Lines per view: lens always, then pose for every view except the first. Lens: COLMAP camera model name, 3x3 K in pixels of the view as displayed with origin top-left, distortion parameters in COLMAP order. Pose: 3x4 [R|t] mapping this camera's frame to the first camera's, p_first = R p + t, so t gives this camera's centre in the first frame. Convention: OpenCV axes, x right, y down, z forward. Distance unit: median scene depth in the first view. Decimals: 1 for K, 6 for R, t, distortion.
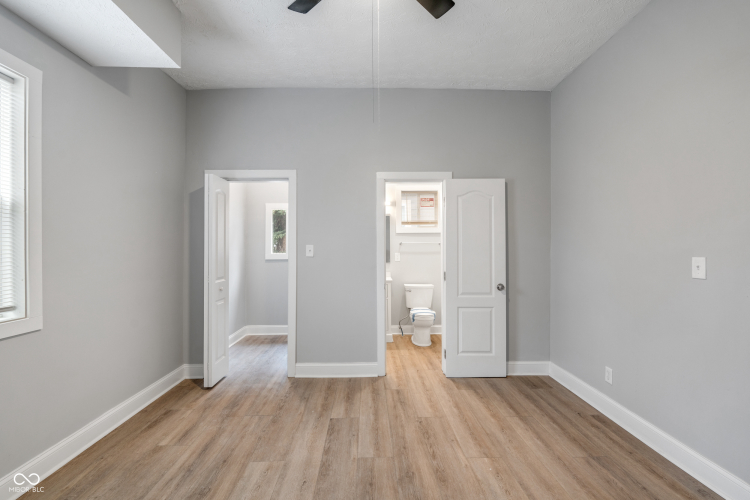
lens RADIAL K [[334.8, 0, 370.8], [0, 334.8, 248.0], [0, 0, 1]] dist [-0.001535, -0.000071]
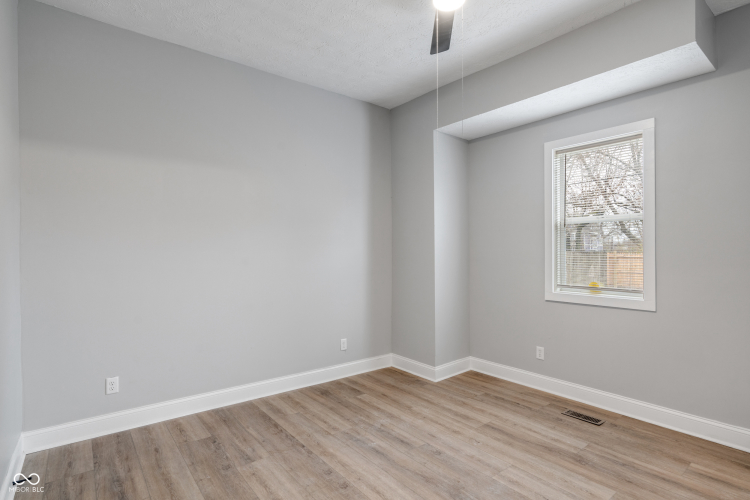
lens RADIAL K [[385.3, 0, 373.8], [0, 385.3, 251.1], [0, 0, 1]] dist [-0.000196, 0.001255]
pose [[-0.792122, 0.003445, -0.610352, 0.800284], [0.004545, 0.999990, -0.000255, 0.001296], [0.610345, -0.002976, -0.792130, 1.478383]]
